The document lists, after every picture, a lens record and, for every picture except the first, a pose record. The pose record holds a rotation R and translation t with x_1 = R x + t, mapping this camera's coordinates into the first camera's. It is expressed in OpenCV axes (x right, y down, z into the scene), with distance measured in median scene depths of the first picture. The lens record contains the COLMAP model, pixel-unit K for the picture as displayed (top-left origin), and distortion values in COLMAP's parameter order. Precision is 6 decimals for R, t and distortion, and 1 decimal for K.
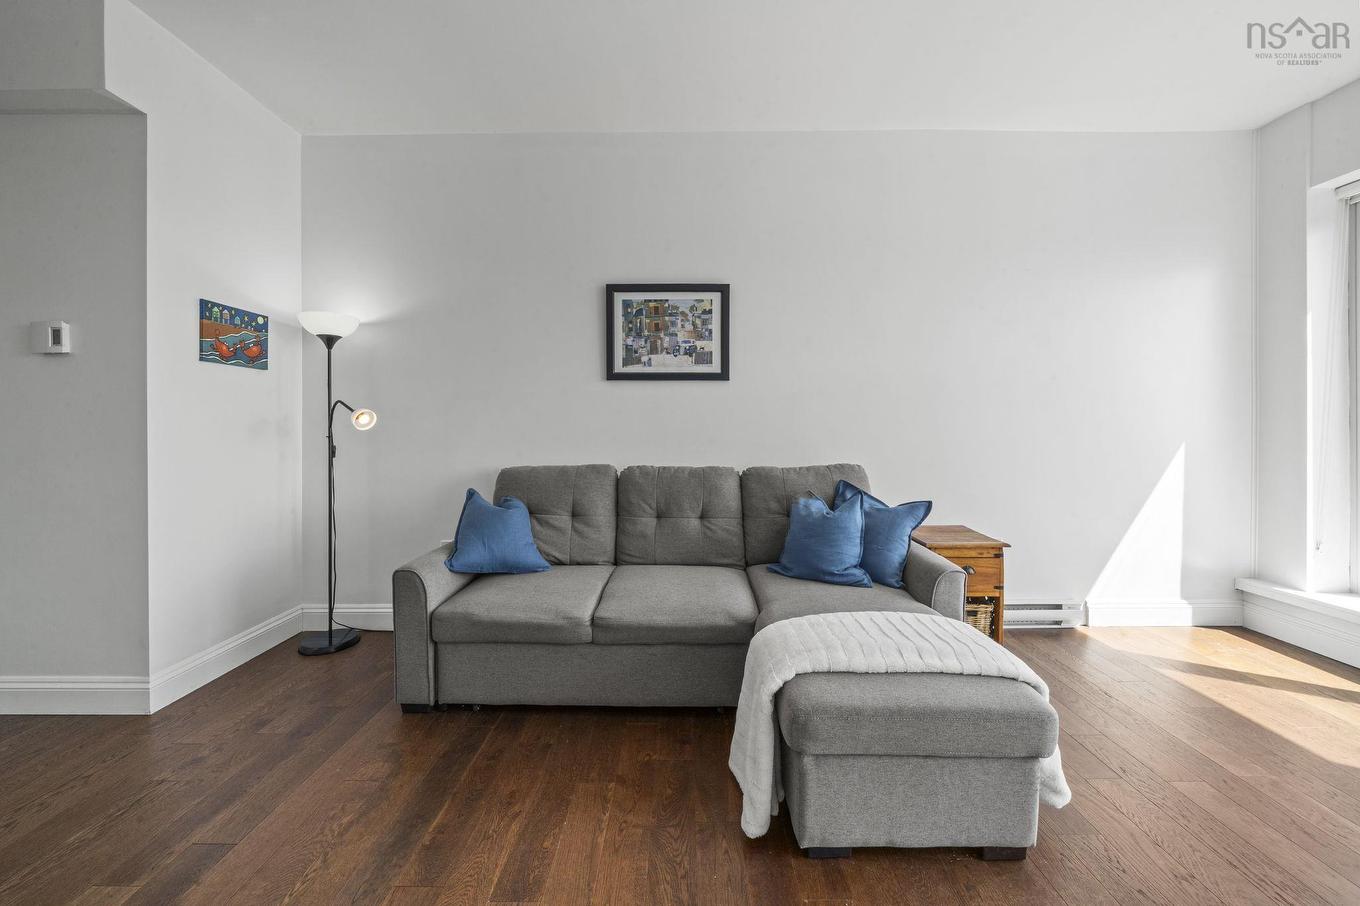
lens RADIAL K [[509.3, 0, 677.9], [0, 509.3, 427.8], [0, 0, 1]] dist [-0.003405, -0.000830]
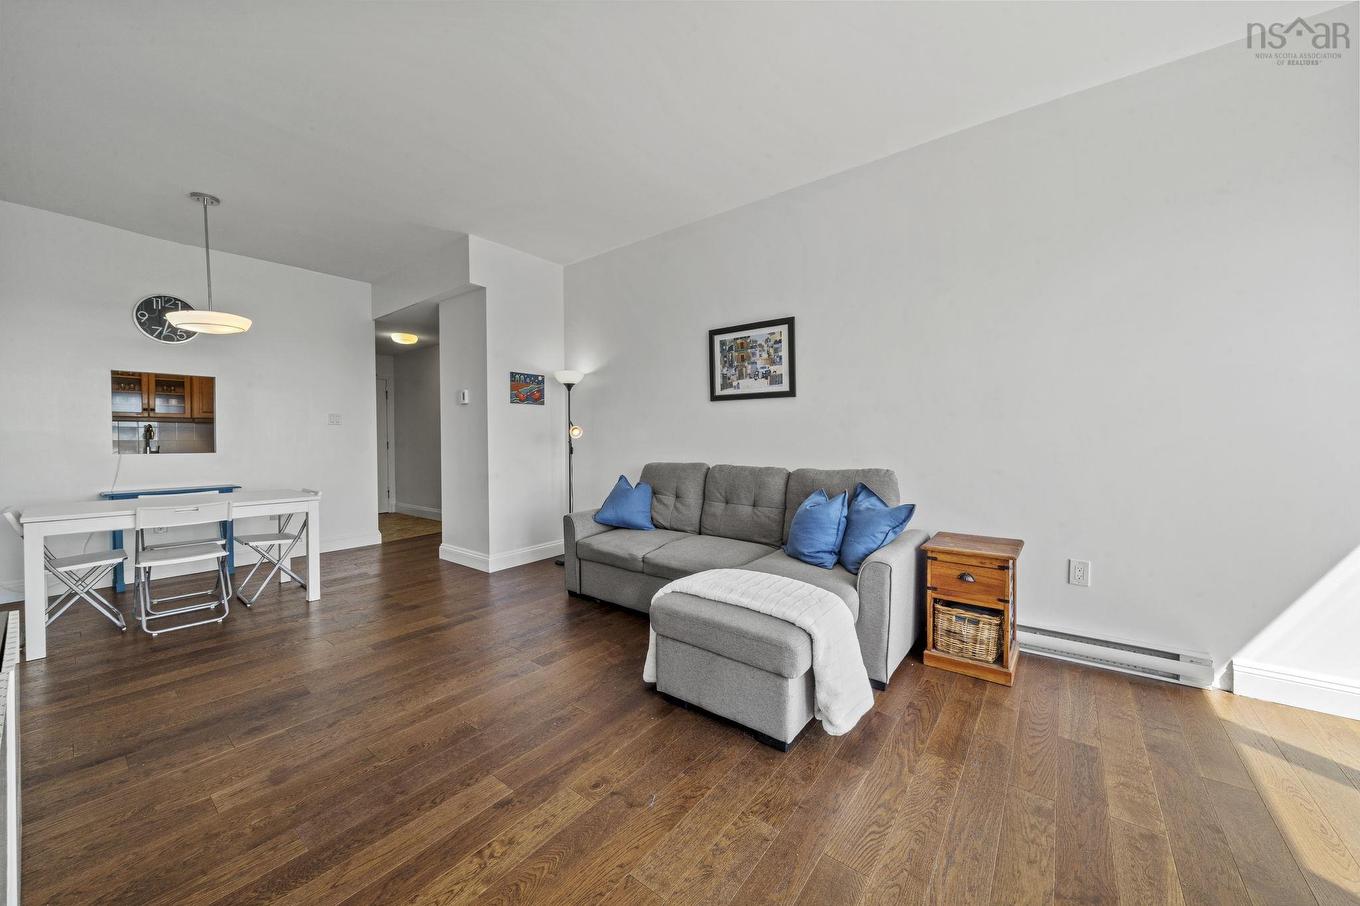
lens RADIAL K [[509.3, 0, 667.2], [0, 509.3, 442.3], [0, 0, 1]] dist [-0.003405, -0.000830]
pose [[0.776975, 0.004838, -0.629513, 0.672955], [0.005161, 0.999888, 0.014054, -0.003976], [0.629511, -0.014169, 0.776863, -0.136593]]
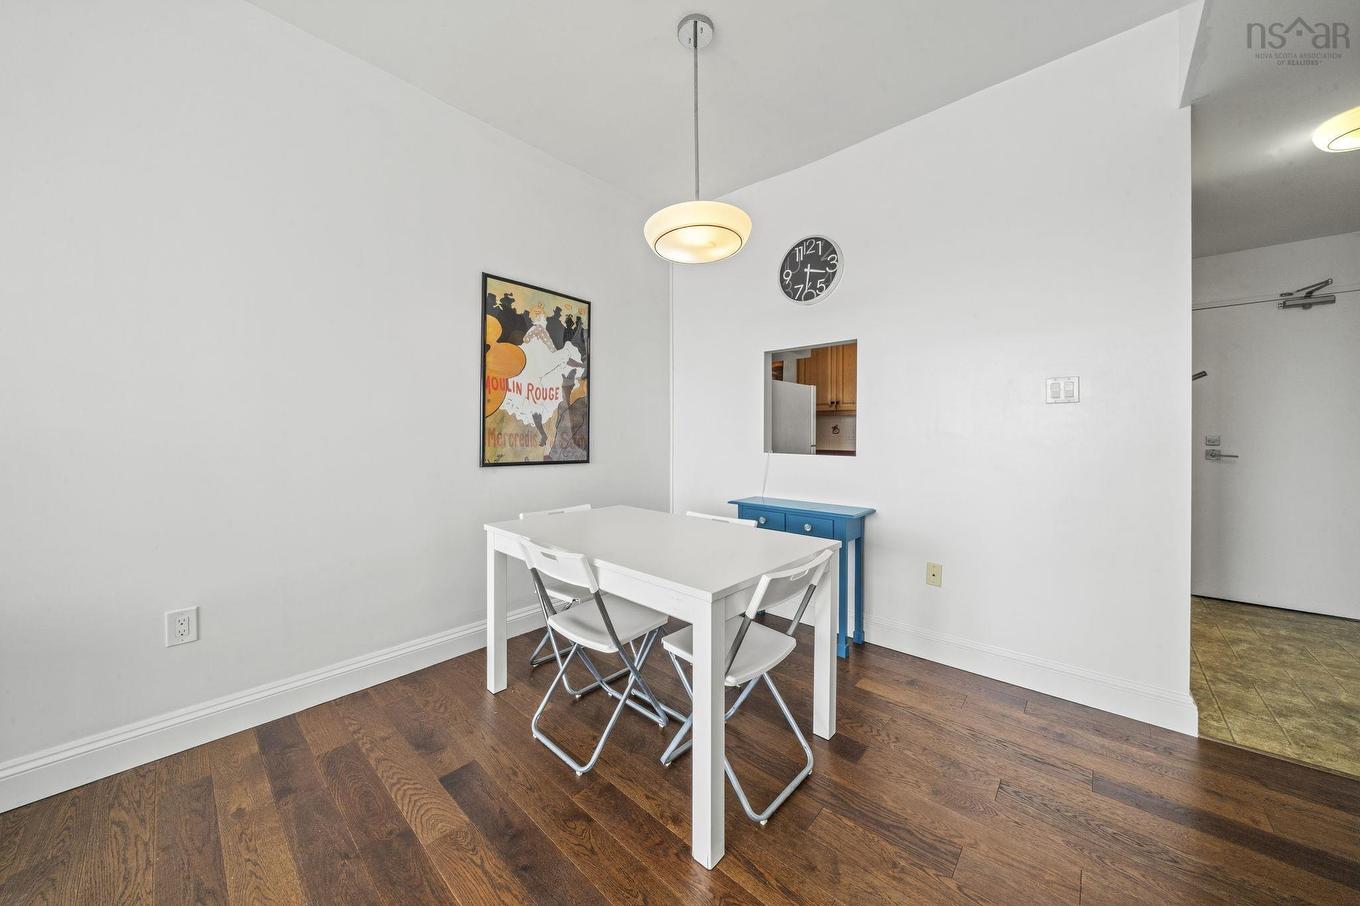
lens RADIAL K [[481.5, 0, 674.1], [0, 481.5, 448.0], [0, 0, 1]] dist [-0.006168, -0.000282]
pose [[-0.660461, 0.009972, -0.750794, -0.627080], [-0.006649, 0.999795, 0.019129, 0.004090], [0.750831, 0.017626, -0.660259, 0.668091]]
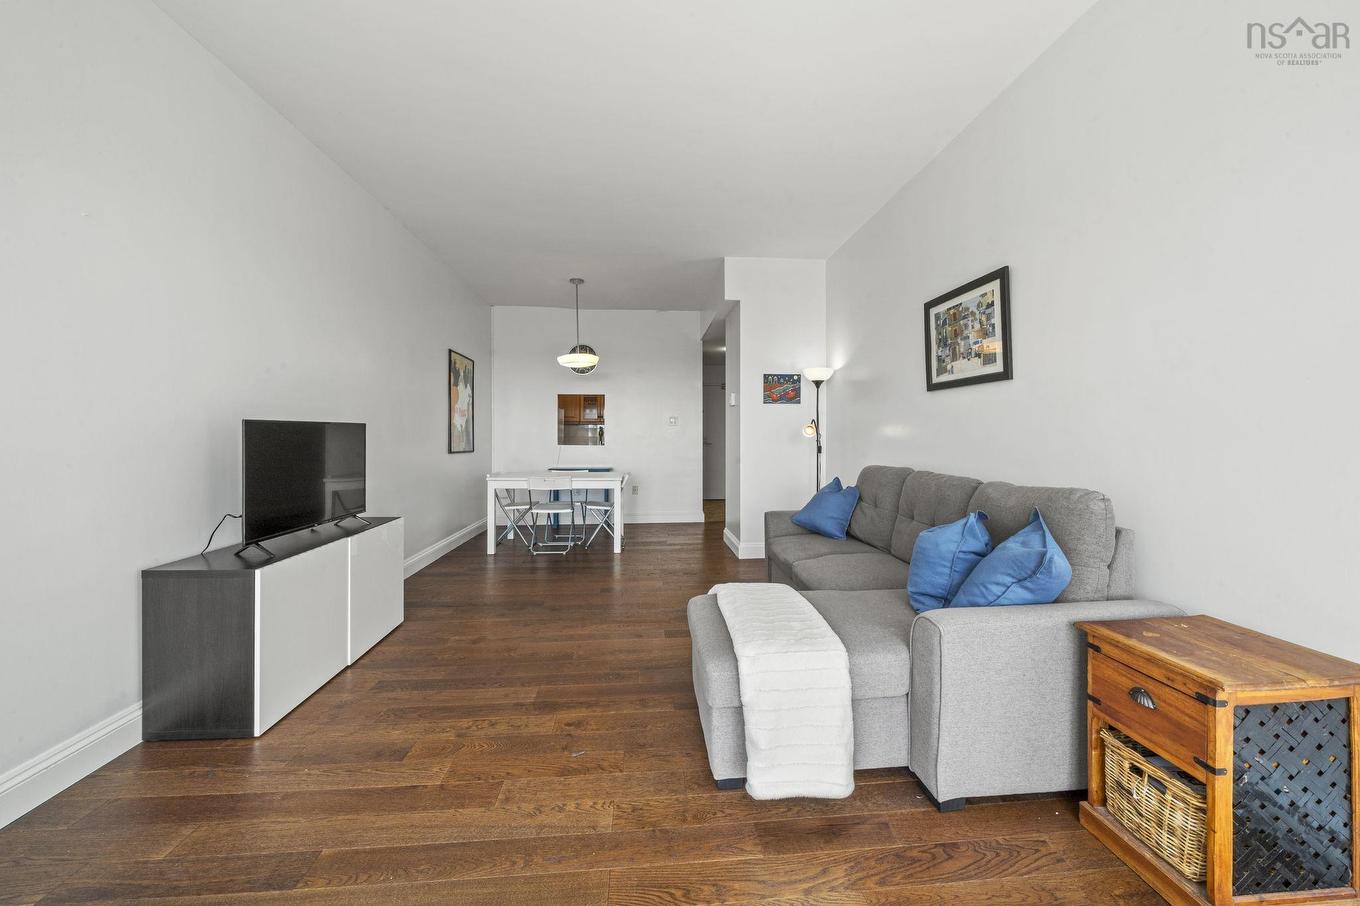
lens RADIAL K [[509.3, 0, 661.6], [0, 509.3, 436.1], [0, 0, 1]] dist [-0.003405, -0.000830]
pose [[0.044360, 0.002170, -0.999013, 0.988614], [0.004597, 0.999987, 0.002376, -0.004027], [0.999005, -0.004698, 0.044350, 0.417138]]
